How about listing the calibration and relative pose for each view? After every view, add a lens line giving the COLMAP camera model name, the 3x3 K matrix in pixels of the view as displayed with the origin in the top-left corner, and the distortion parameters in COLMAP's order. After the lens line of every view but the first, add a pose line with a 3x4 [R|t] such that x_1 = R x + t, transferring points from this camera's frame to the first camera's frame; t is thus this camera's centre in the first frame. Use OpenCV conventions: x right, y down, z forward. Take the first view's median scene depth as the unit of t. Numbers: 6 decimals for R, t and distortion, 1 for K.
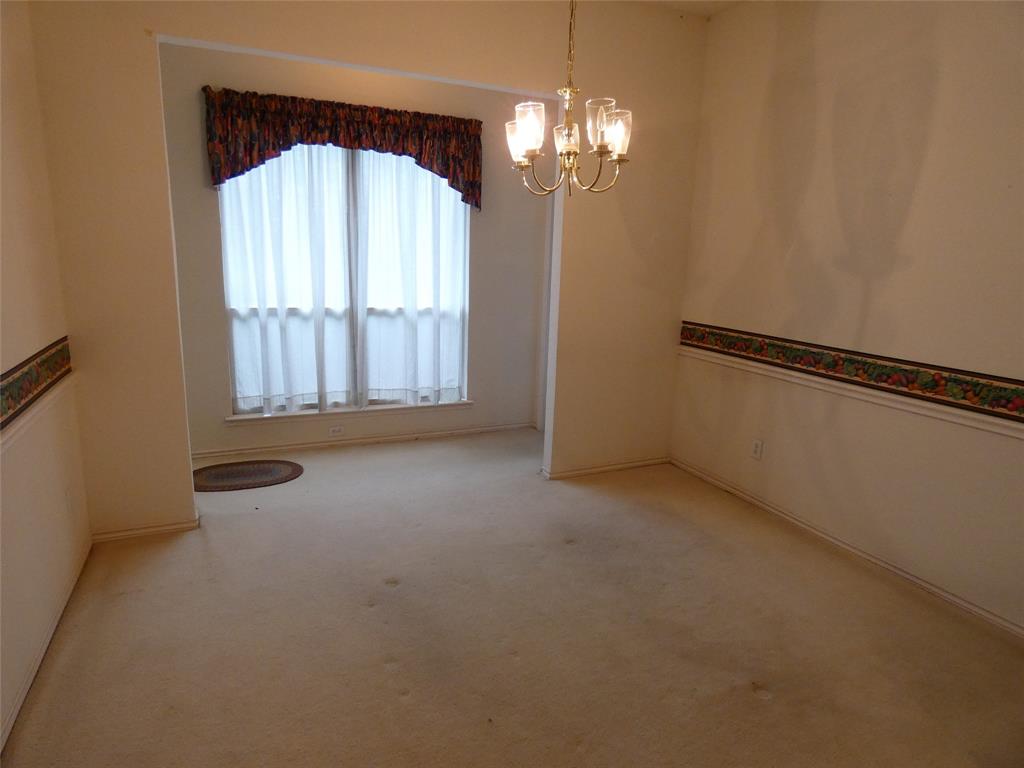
lens RADIAL K [[609.8, 0, 508.8], [0, 609.8, 383.7], [0, 0, 1]] dist [-0.008560, 0.002065]
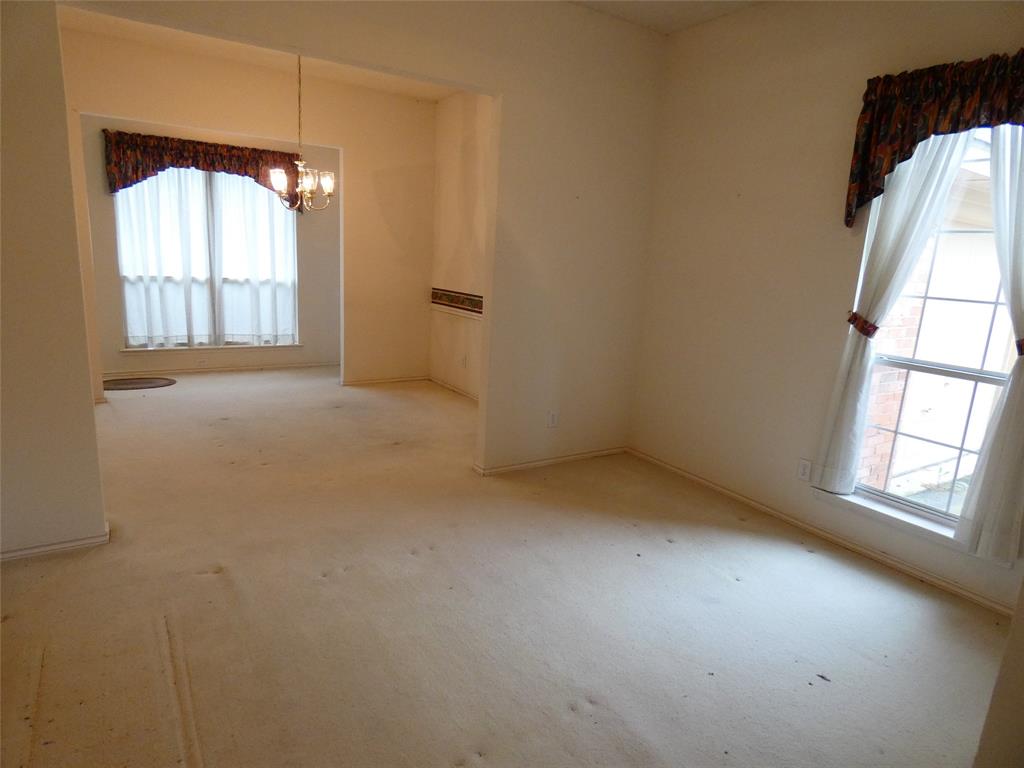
lens RADIAL K [[609.8, 0, 508.9], [0, 609.8, 382.4], [0, 0, 1]] dist [-0.008560, 0.002065]
pose [[0.988404, -0.011788, 0.151391, 0.245273], [0.011735, 0.999930, 0.001243, 0.145928], [-0.151395, 0.000548, 0.988473, -0.606645]]
